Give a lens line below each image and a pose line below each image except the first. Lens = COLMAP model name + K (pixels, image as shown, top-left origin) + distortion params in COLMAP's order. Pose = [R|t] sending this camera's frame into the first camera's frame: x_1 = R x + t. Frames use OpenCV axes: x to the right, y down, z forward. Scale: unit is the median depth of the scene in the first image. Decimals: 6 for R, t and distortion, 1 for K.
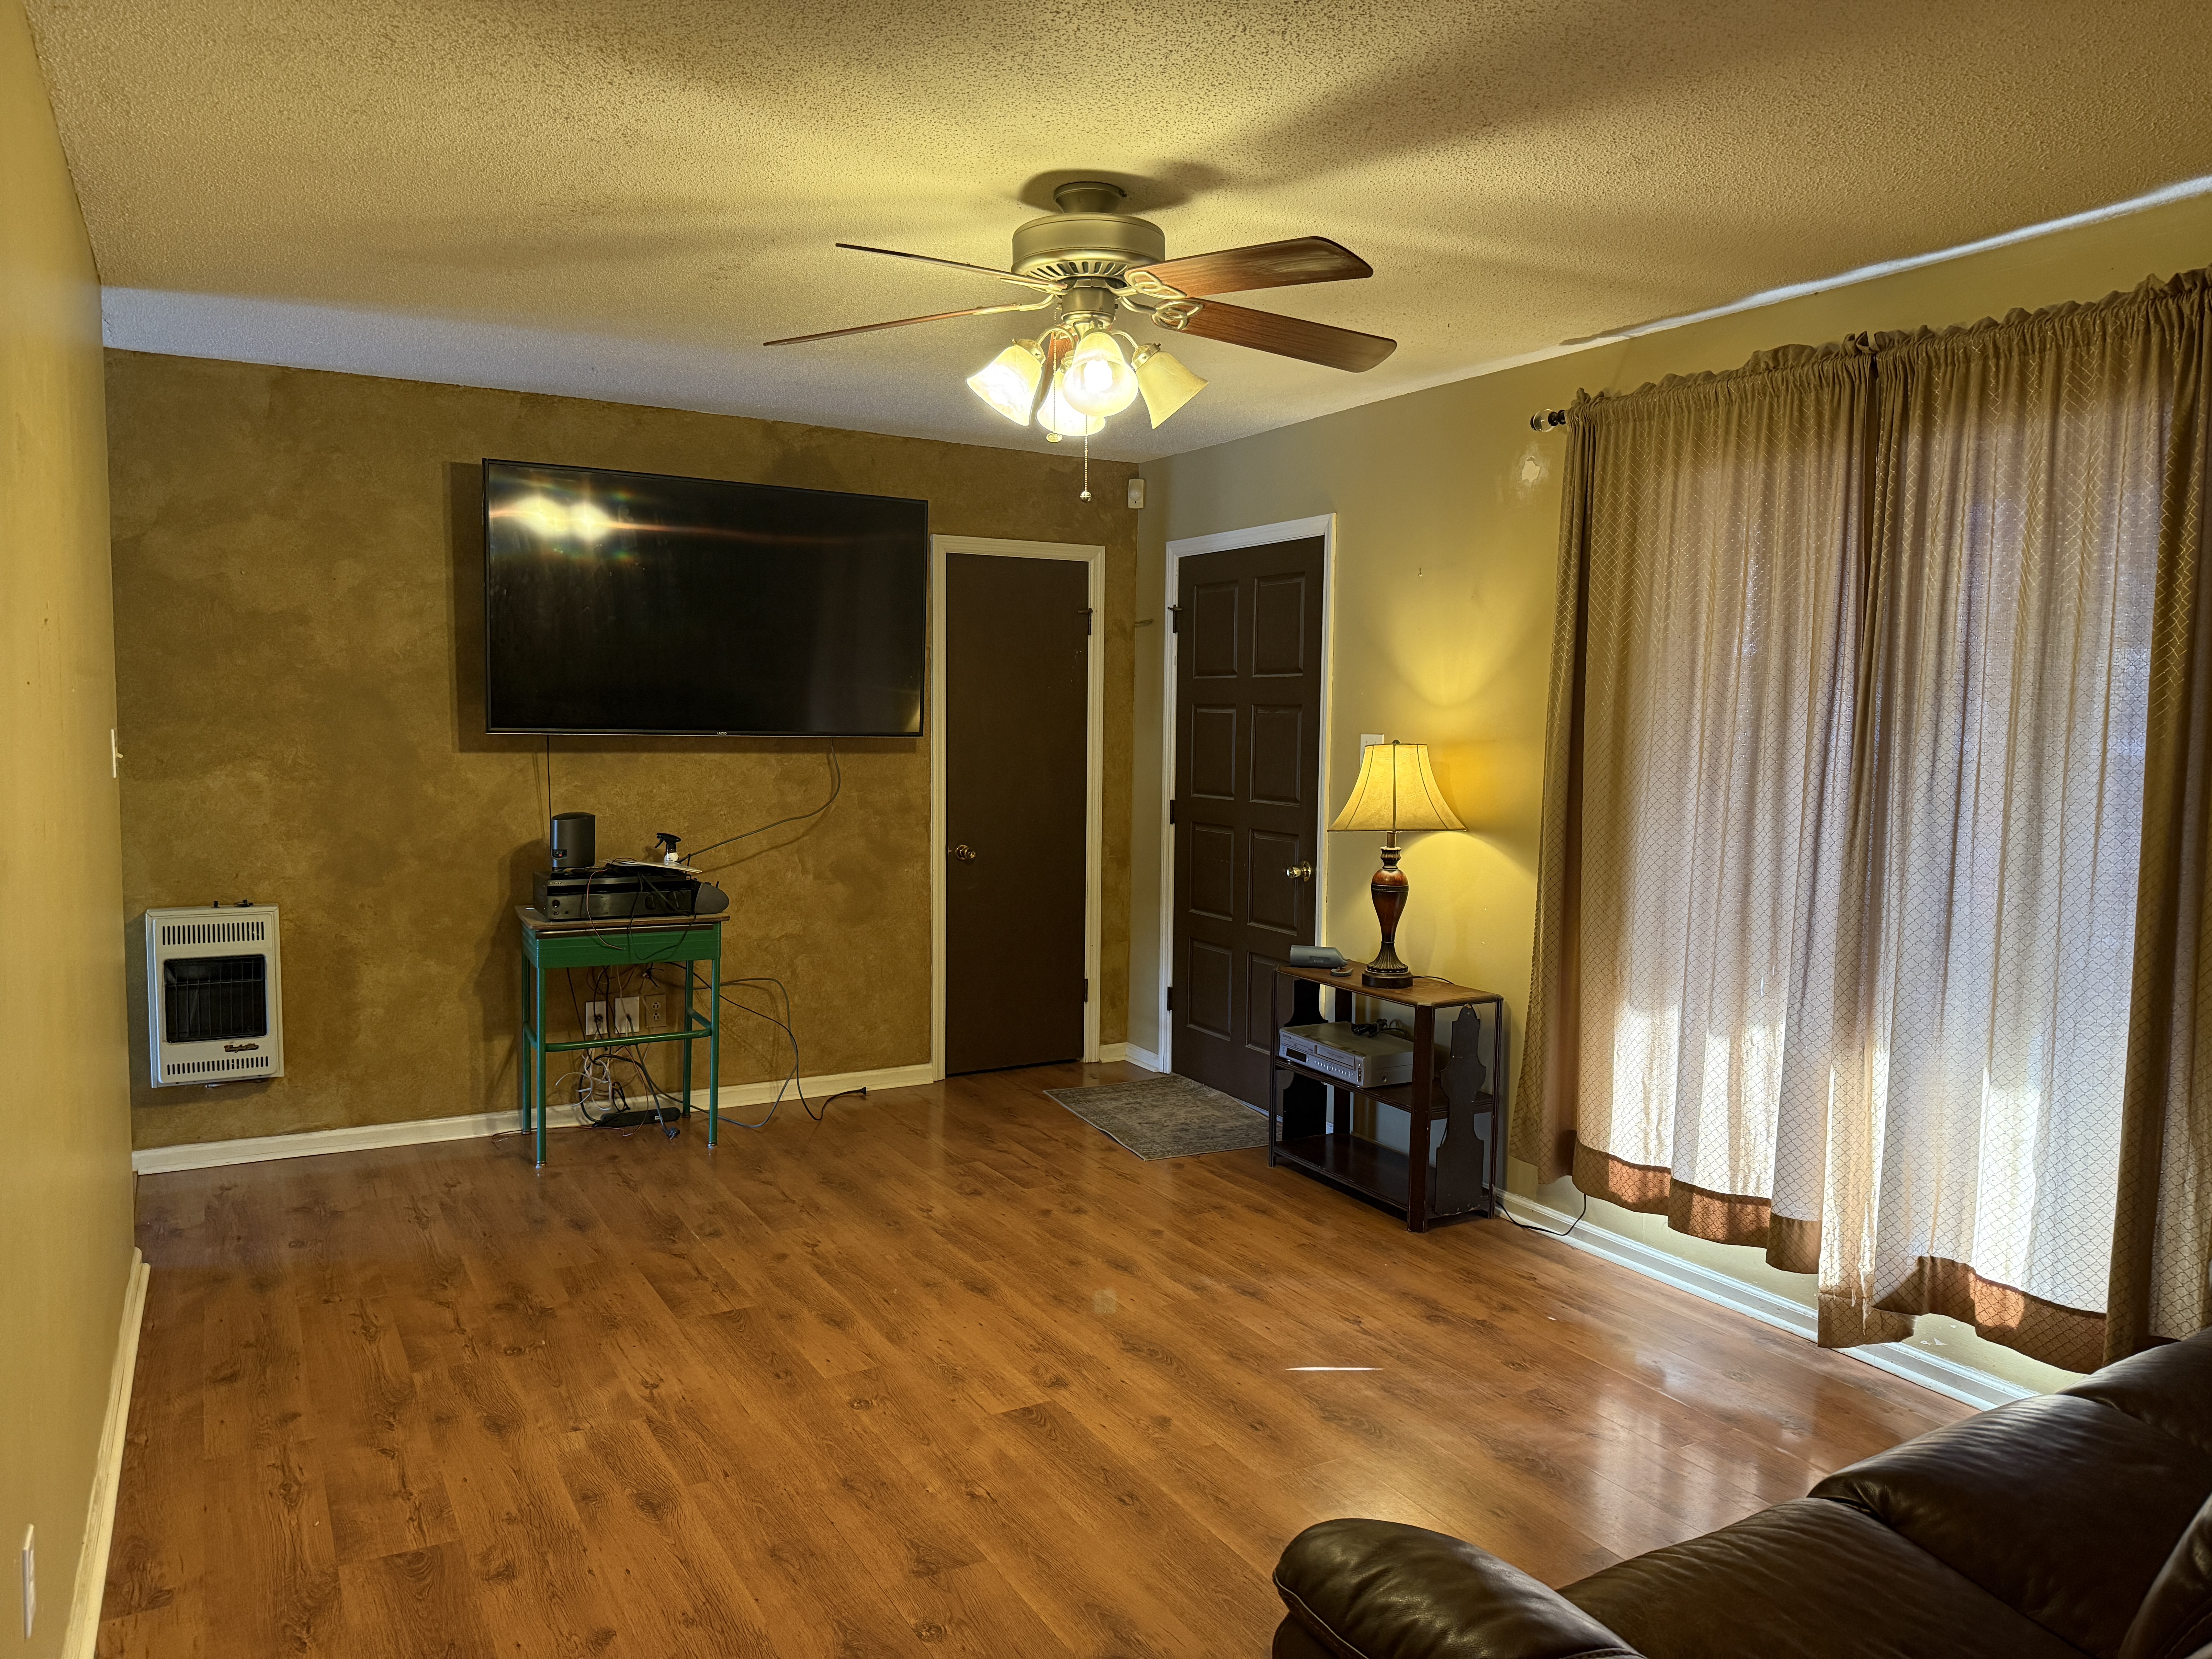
lens RADIAL K [[1559.4, 0, 1092.2], [0, 1559.4, 823.2], [0, 0, 1]] dist [0.030318, -0.042185]
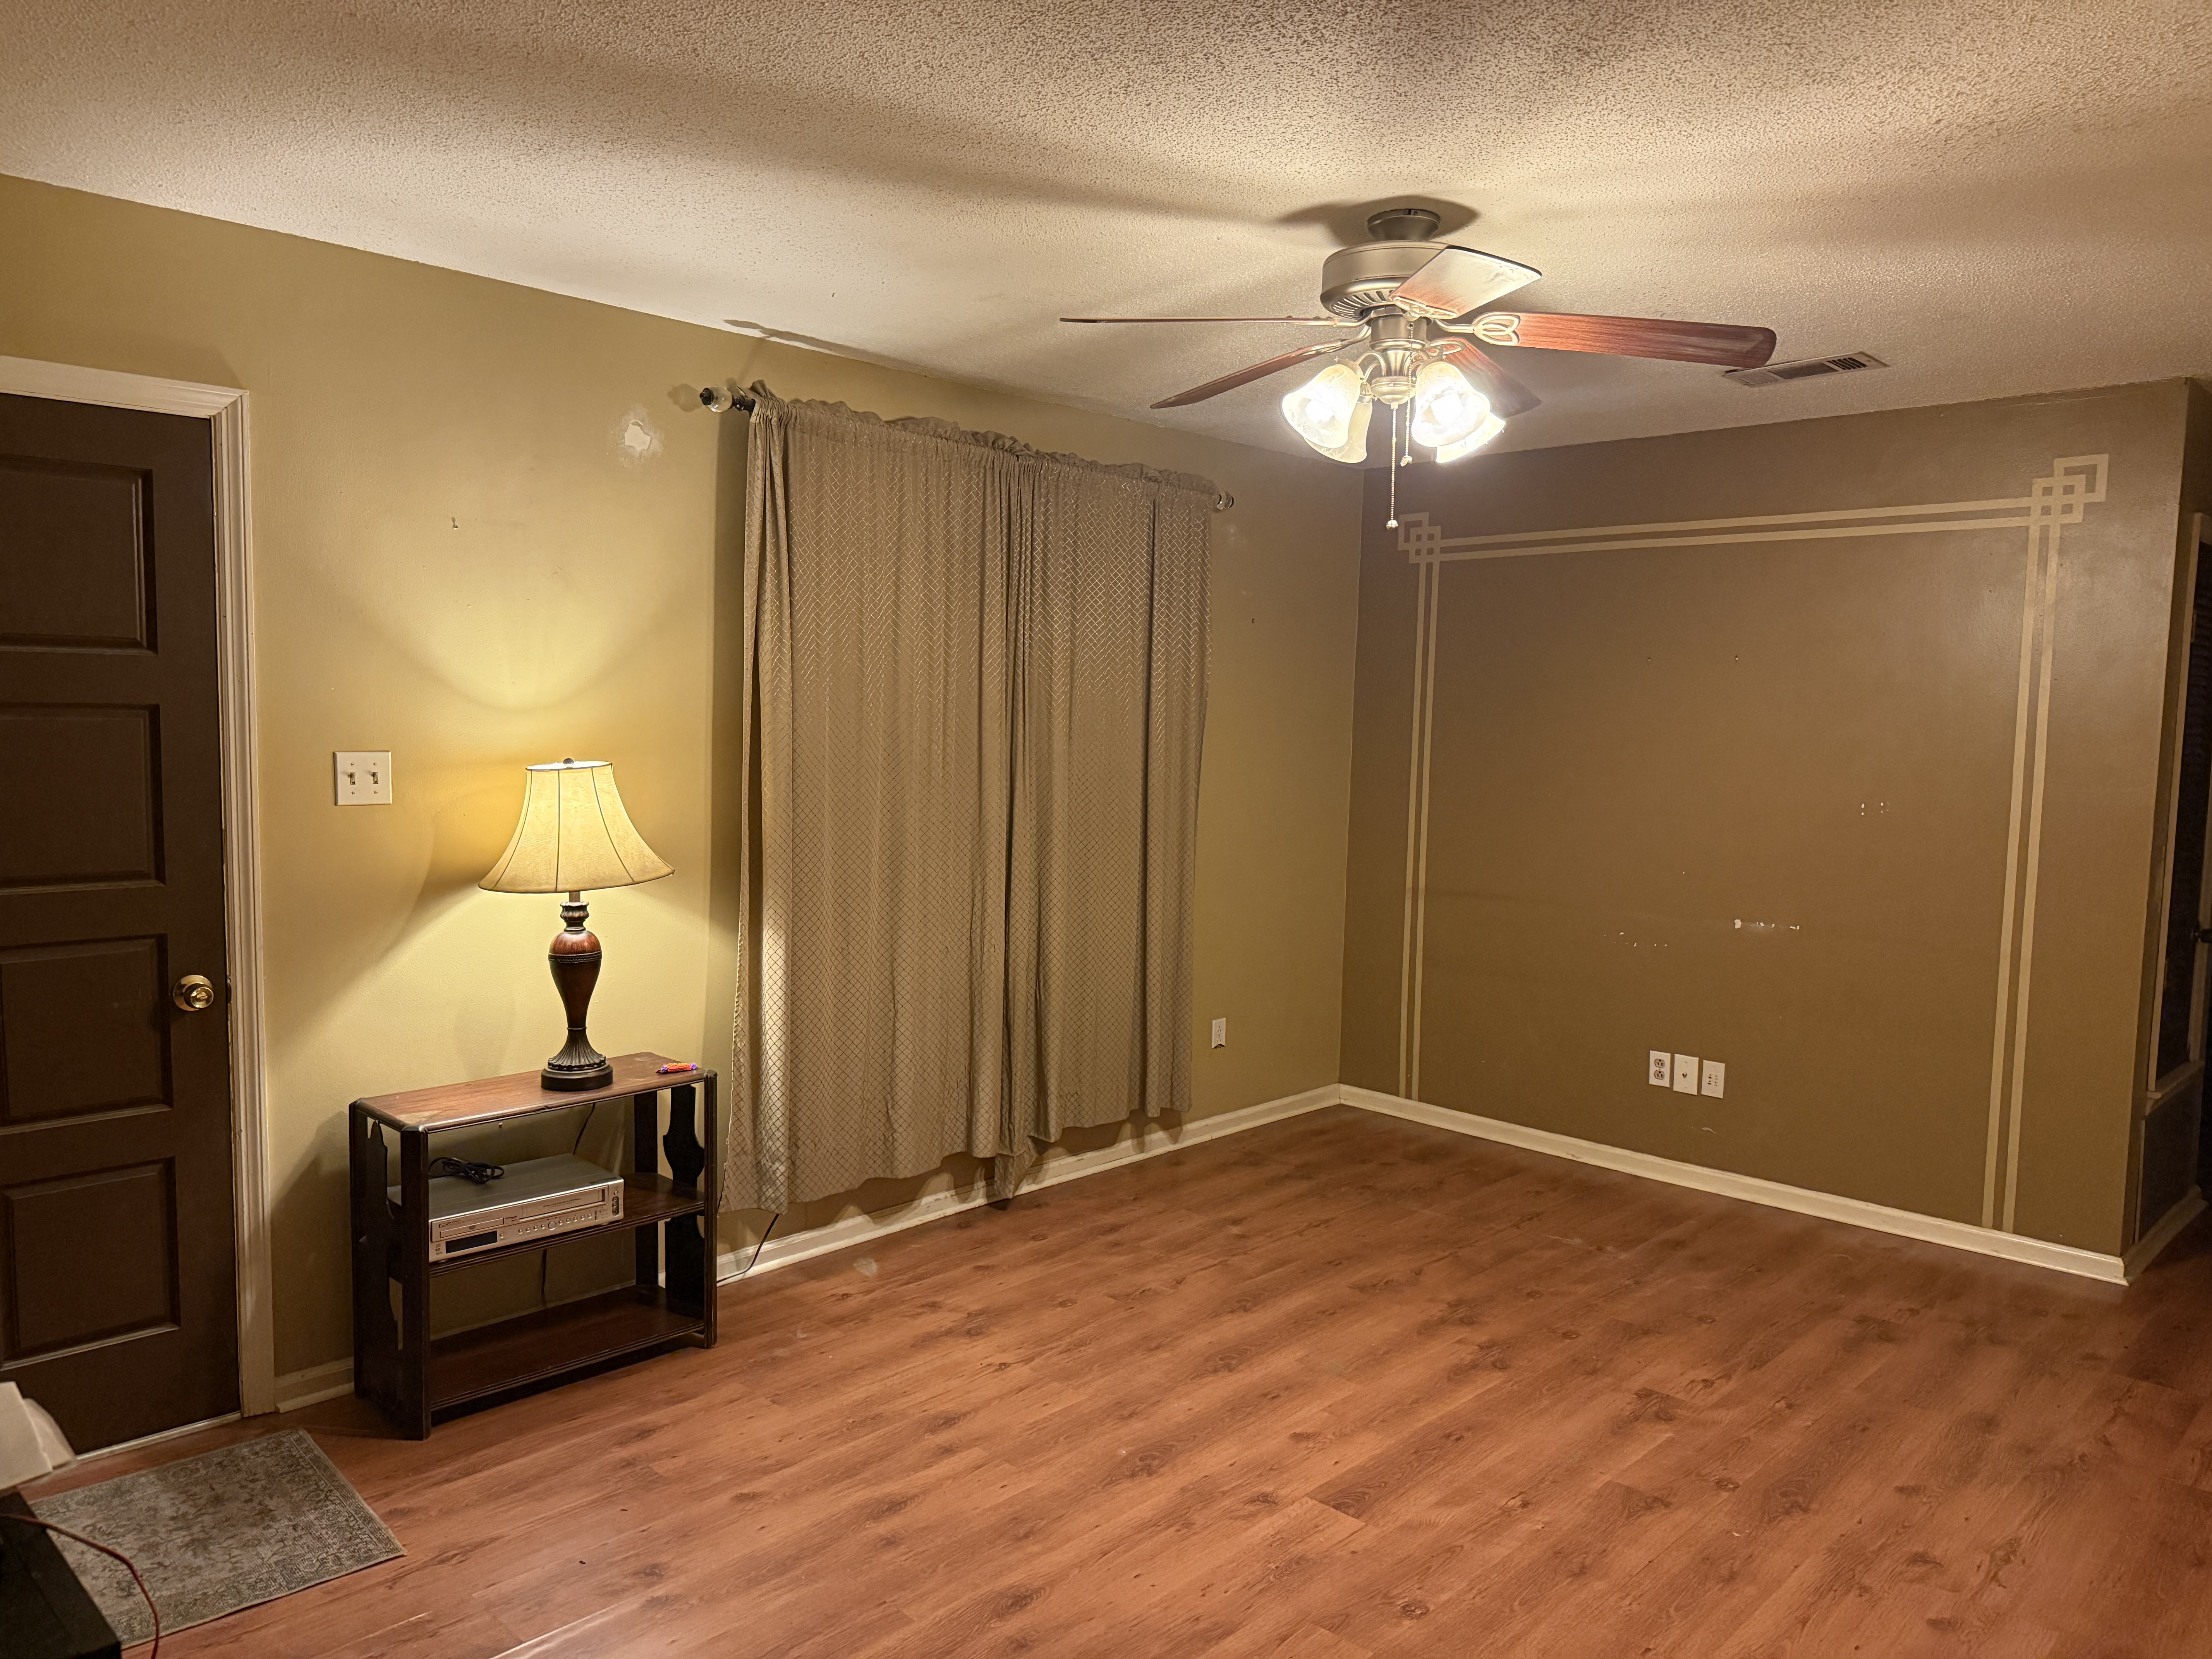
lens RADIAL K [[1559.4, 0, 1120.8], [0, 1559.4, 824.5], [0, 0, 1]] dist [0.030318, -0.042185]
pose [[-0.291286, -0.093318, 0.952074, -0.764078], [0.050097, 0.992377, 0.112596, -0.119878], [-0.955323, 0.080494, -0.284391, 1.225994]]
